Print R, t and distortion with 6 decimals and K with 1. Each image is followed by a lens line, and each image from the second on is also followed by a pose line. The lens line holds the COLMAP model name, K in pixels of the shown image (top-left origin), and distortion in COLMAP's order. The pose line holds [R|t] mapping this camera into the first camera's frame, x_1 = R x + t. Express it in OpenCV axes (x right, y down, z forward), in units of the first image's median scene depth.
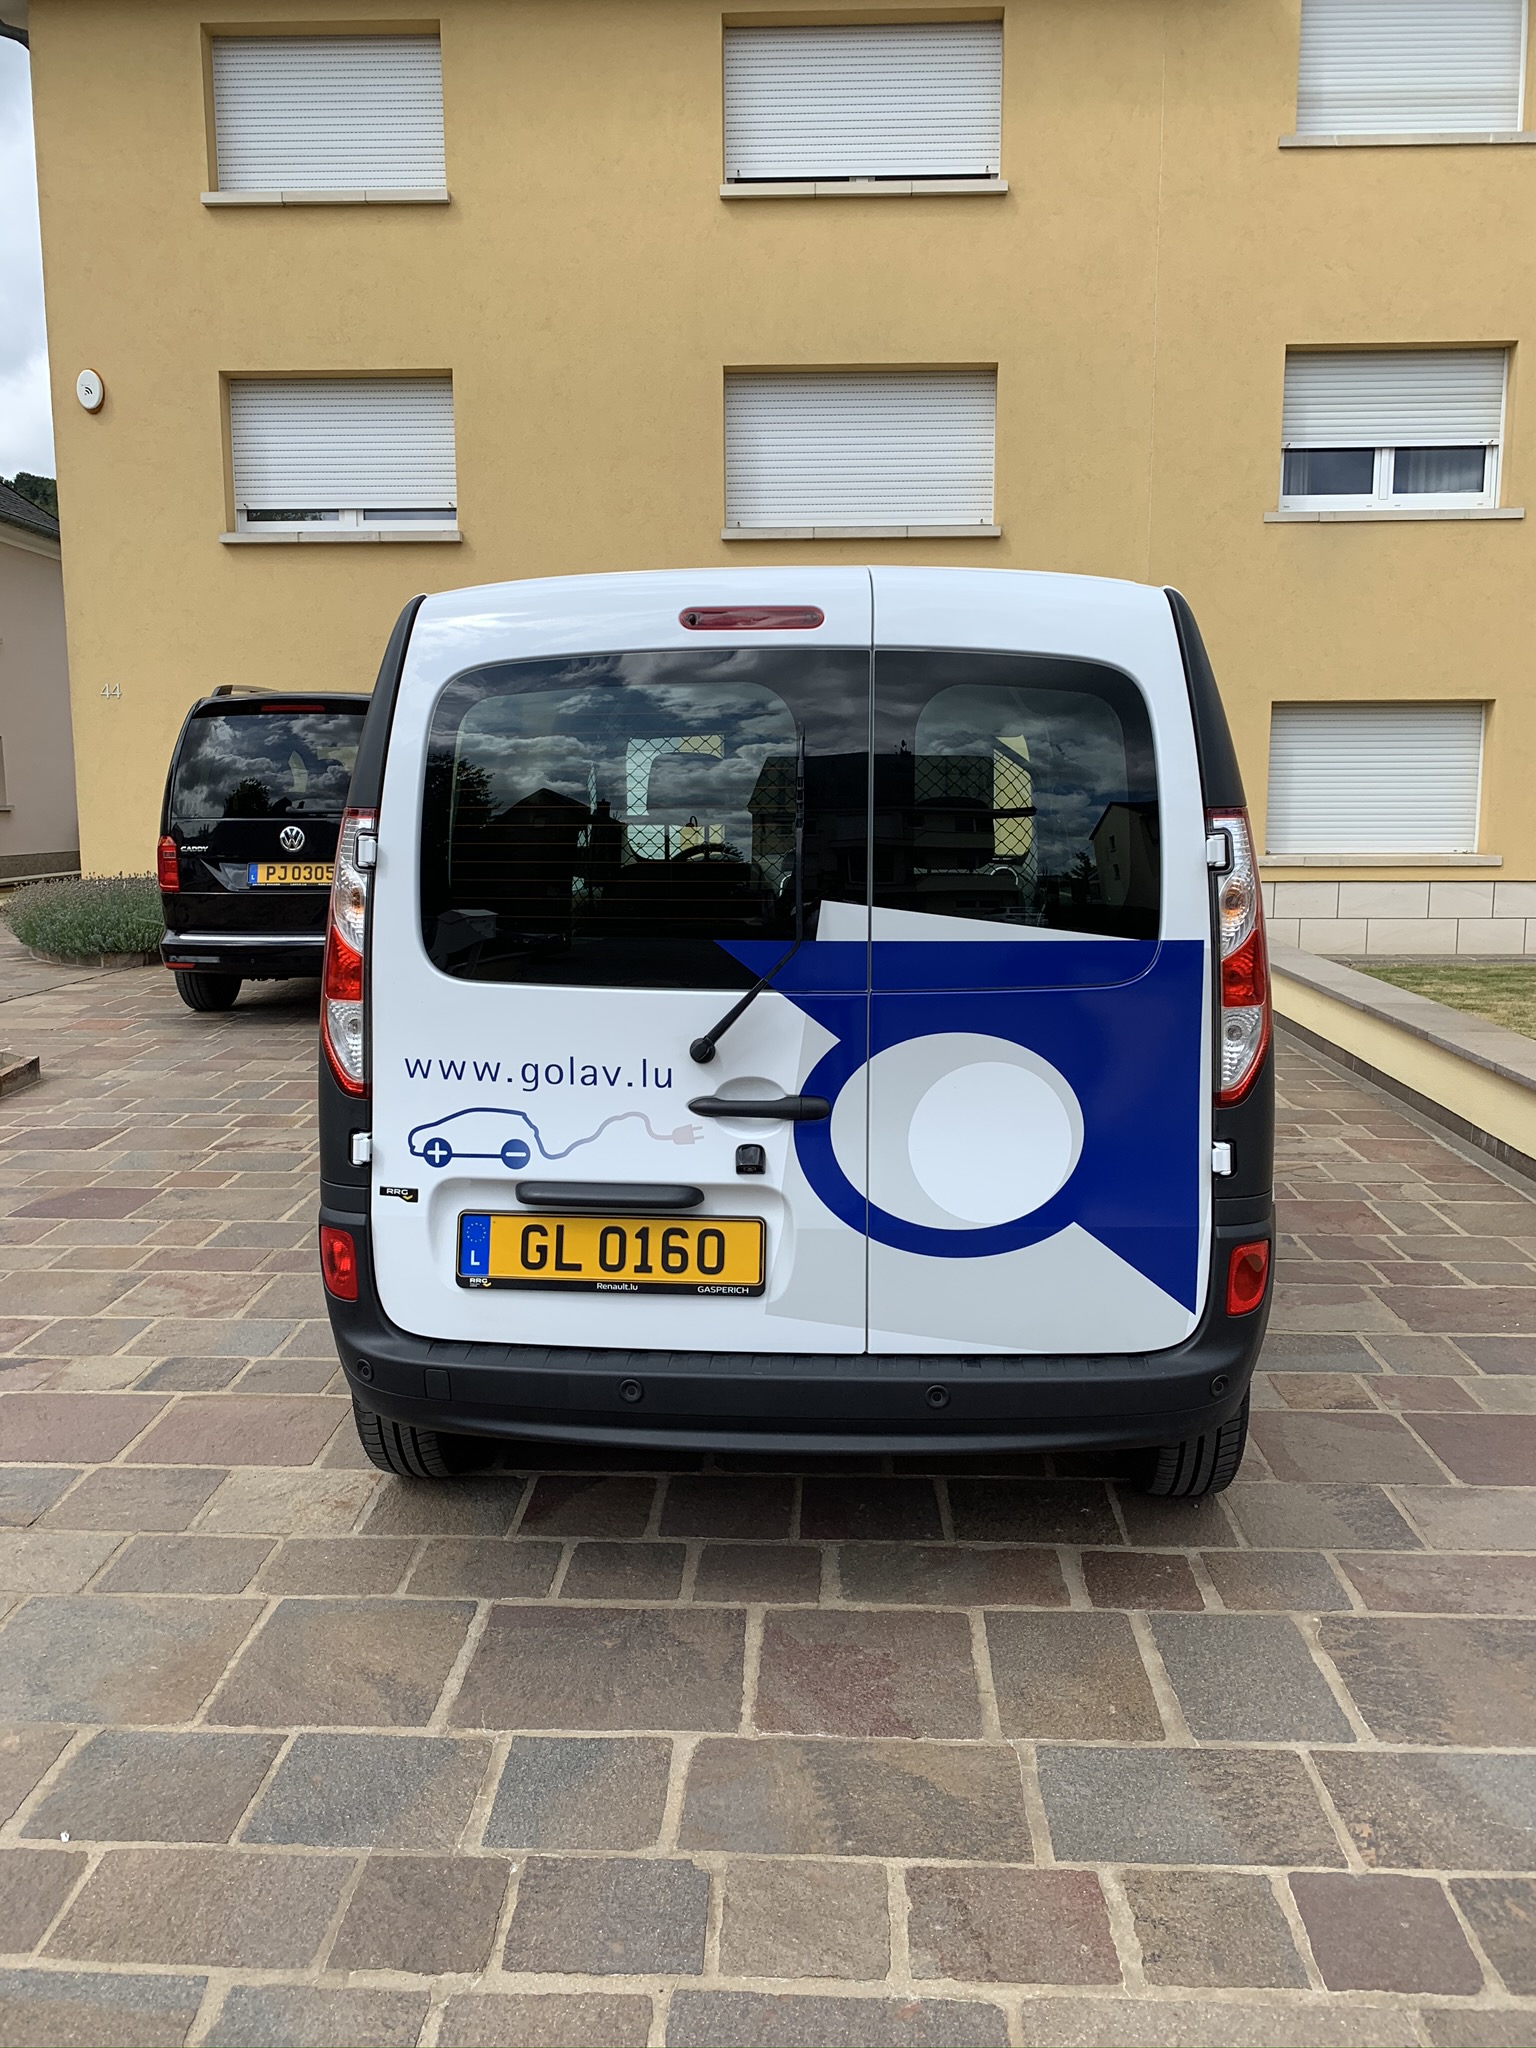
lens RADIAL K [[1557.4, 0, 775.0], [0, 1557.4, 1020.0], [0, 0, 1]] dist [0.023650, -0.024848]
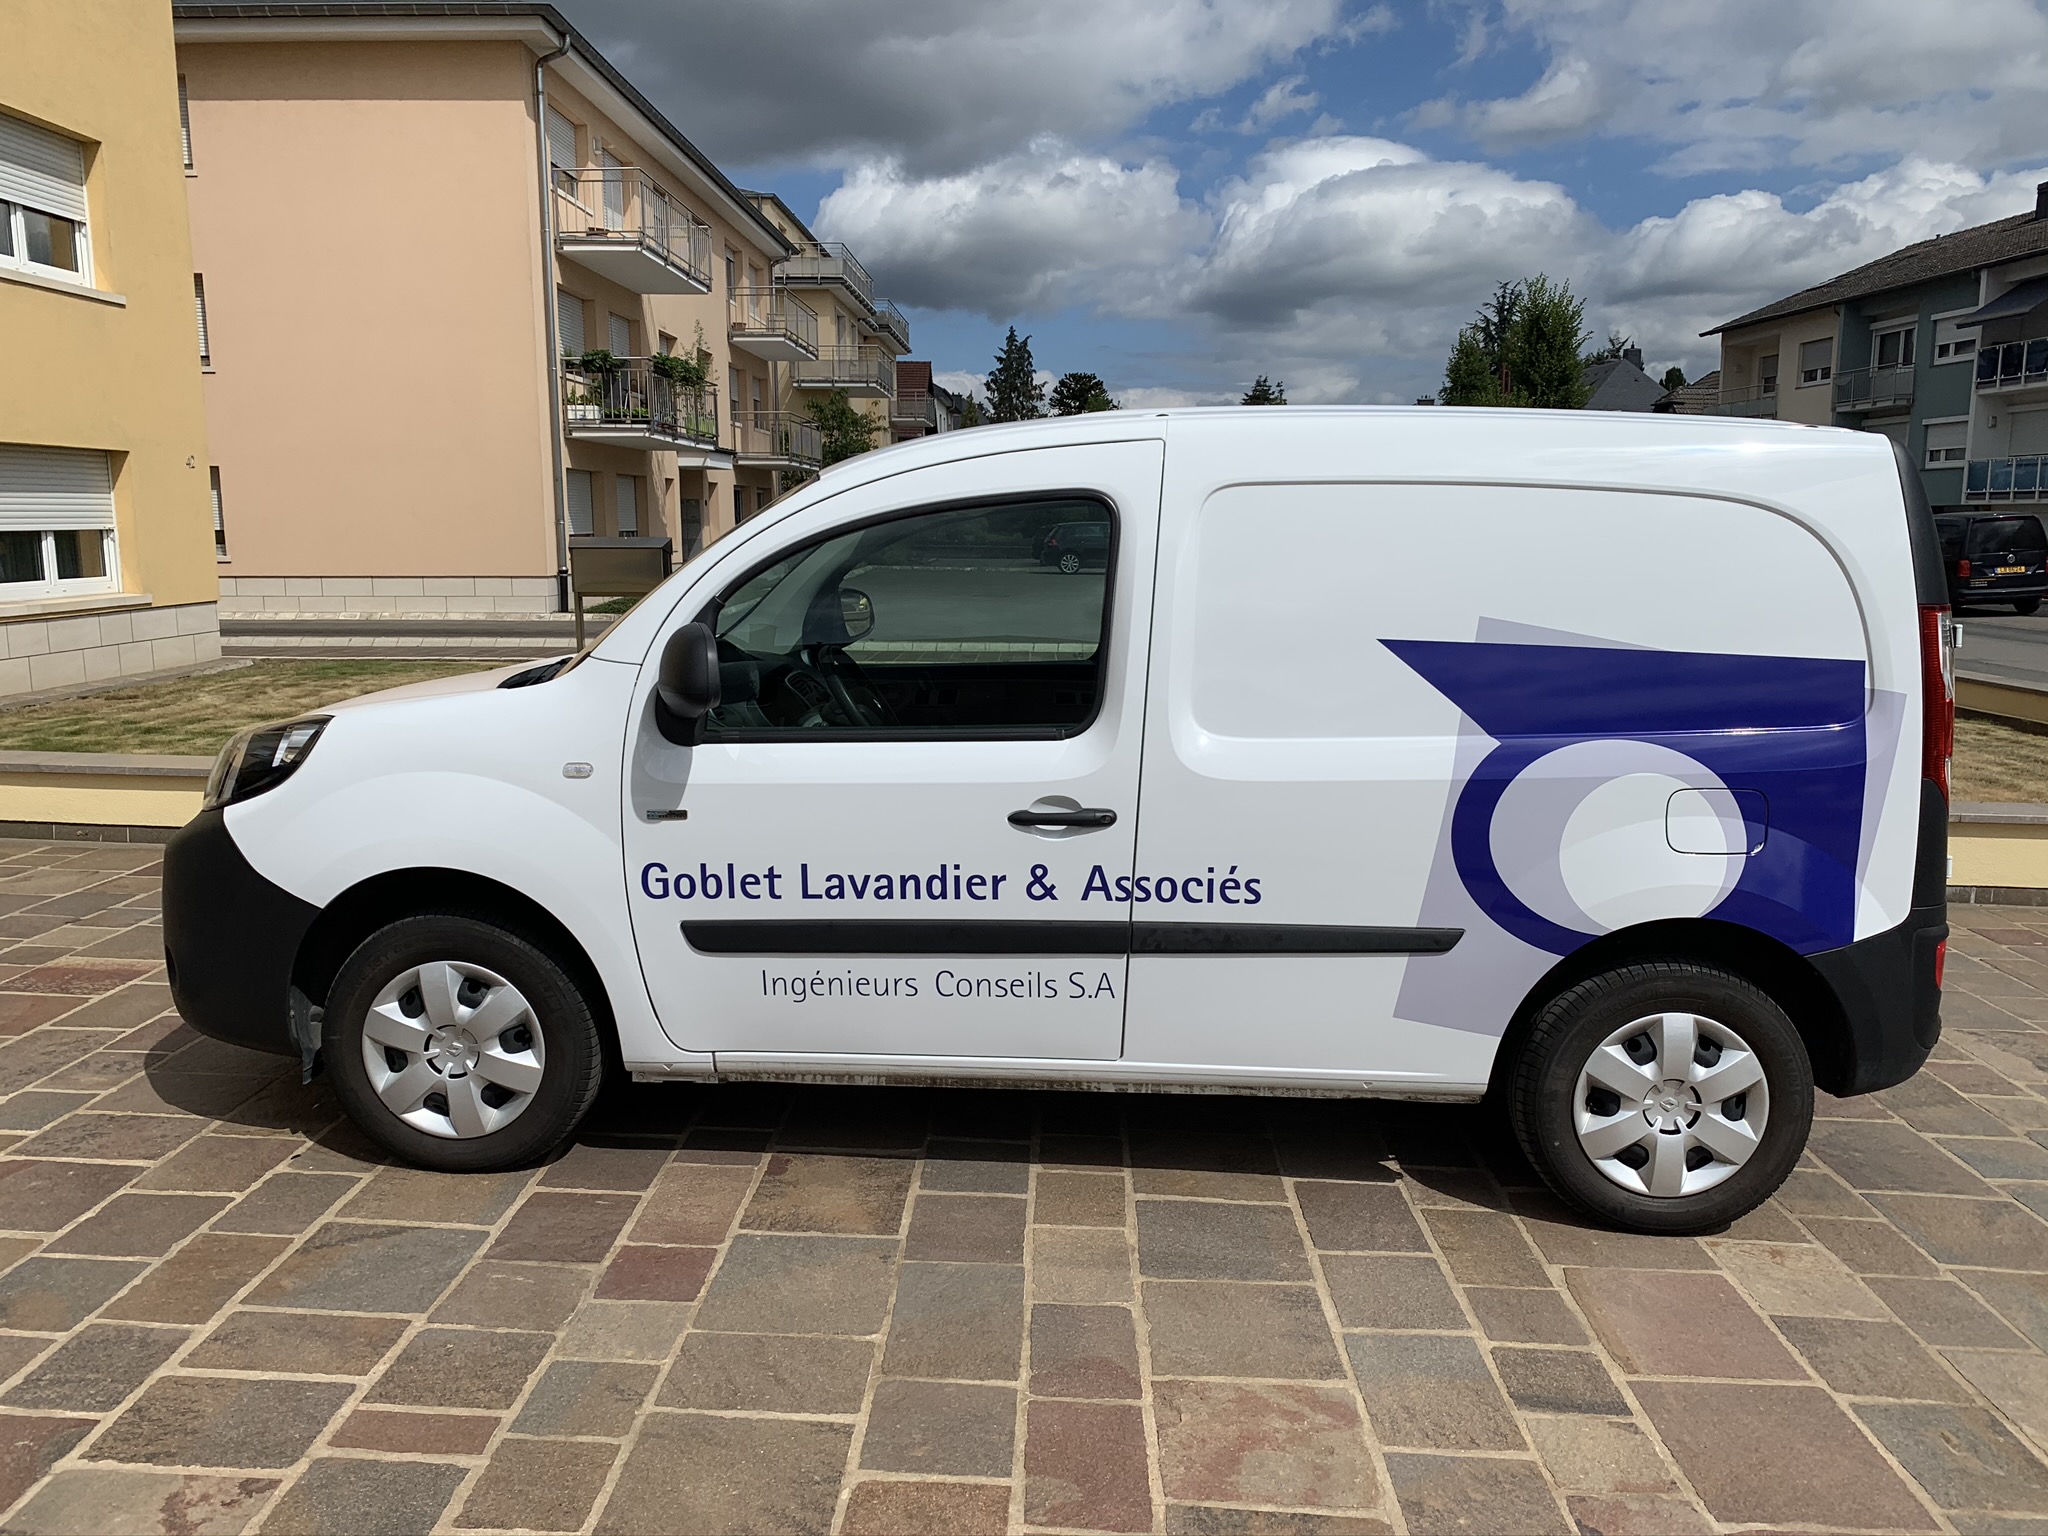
lens RADIAL K [[1556.1, 0, 1029.8], [0, 1556.1, 757.0], [0, 0, 1]] dist [0.013606, -0.005015]
pose [[-0.006125, -0.146707, 0.989161, -1.534455], [0.139922, 0.979322, 0.146114, -0.301725], [-0.990144, 0.139300, 0.014530, 1.725371]]
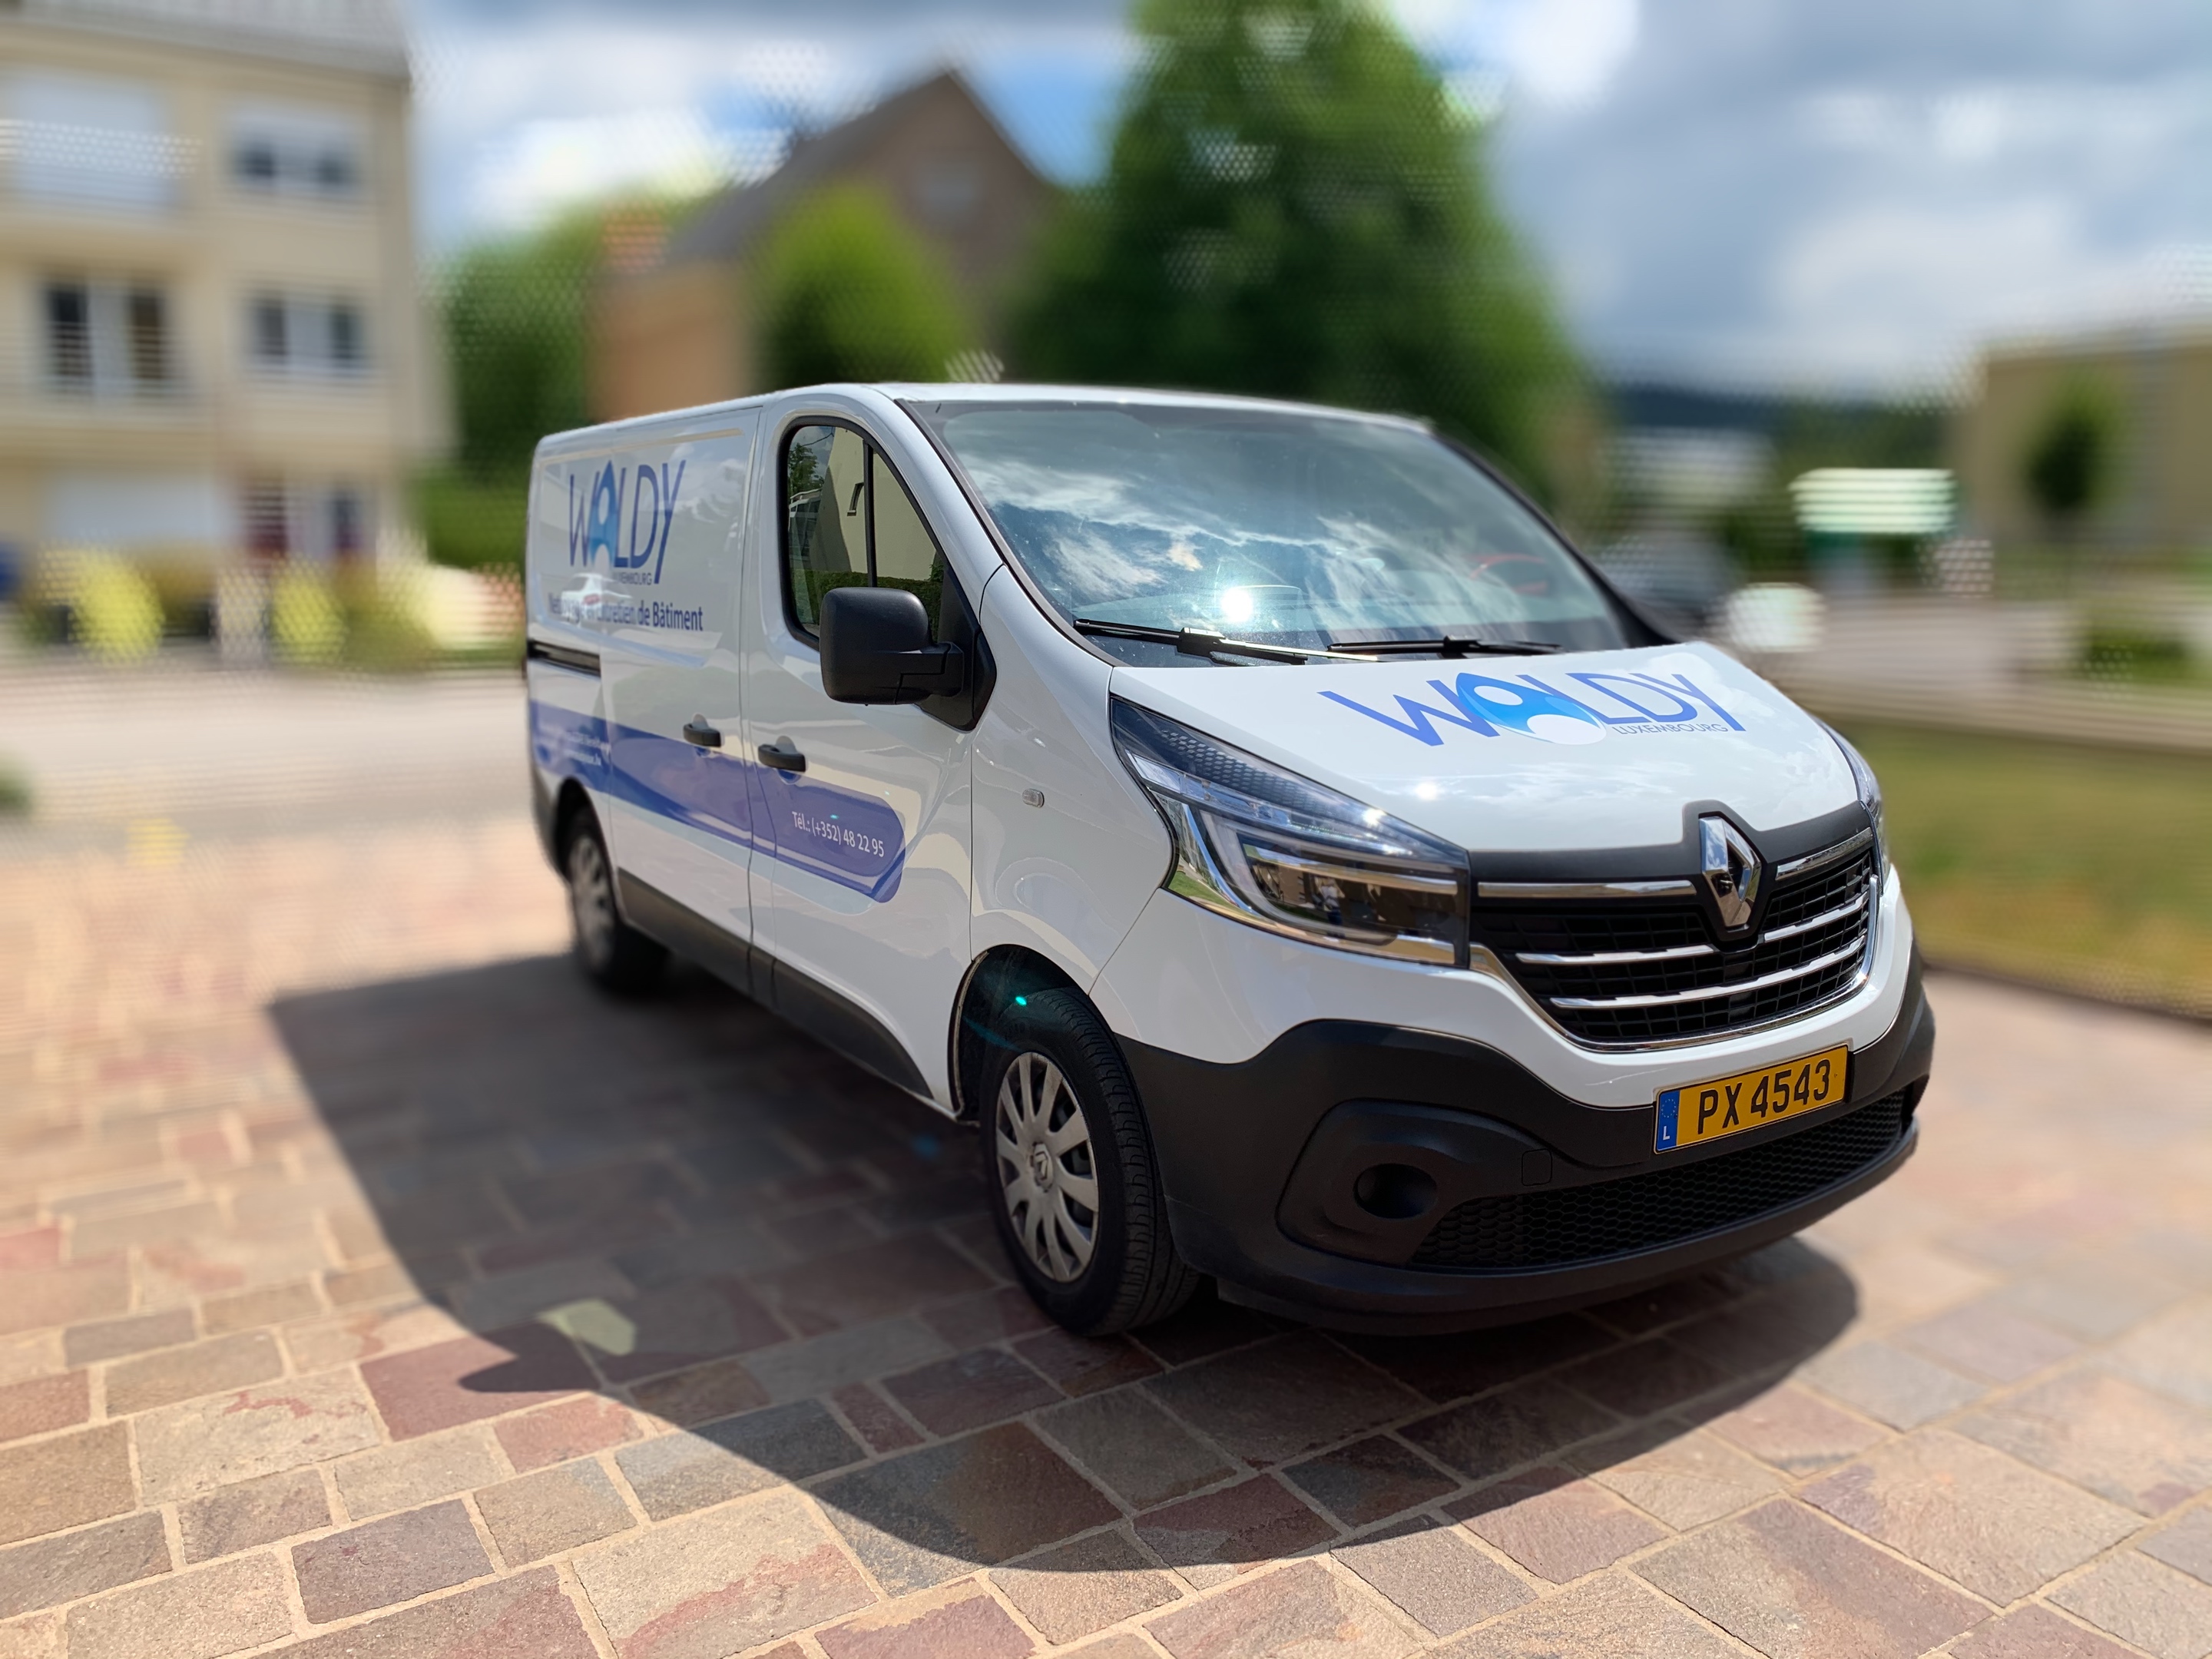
lens RADIAL K [[1697.7, 0, 1106.0], [0, 1697.7, 829.5], [0, 0, 1]] dist [-0.006615, -0.004113]
pose [[-0.827458, 0.088883, -0.554449, 0.867757], [-0.091721, 0.952738, 0.289617, -0.396294], [0.553986, 0.290501, -0.780198, 2.350353]]
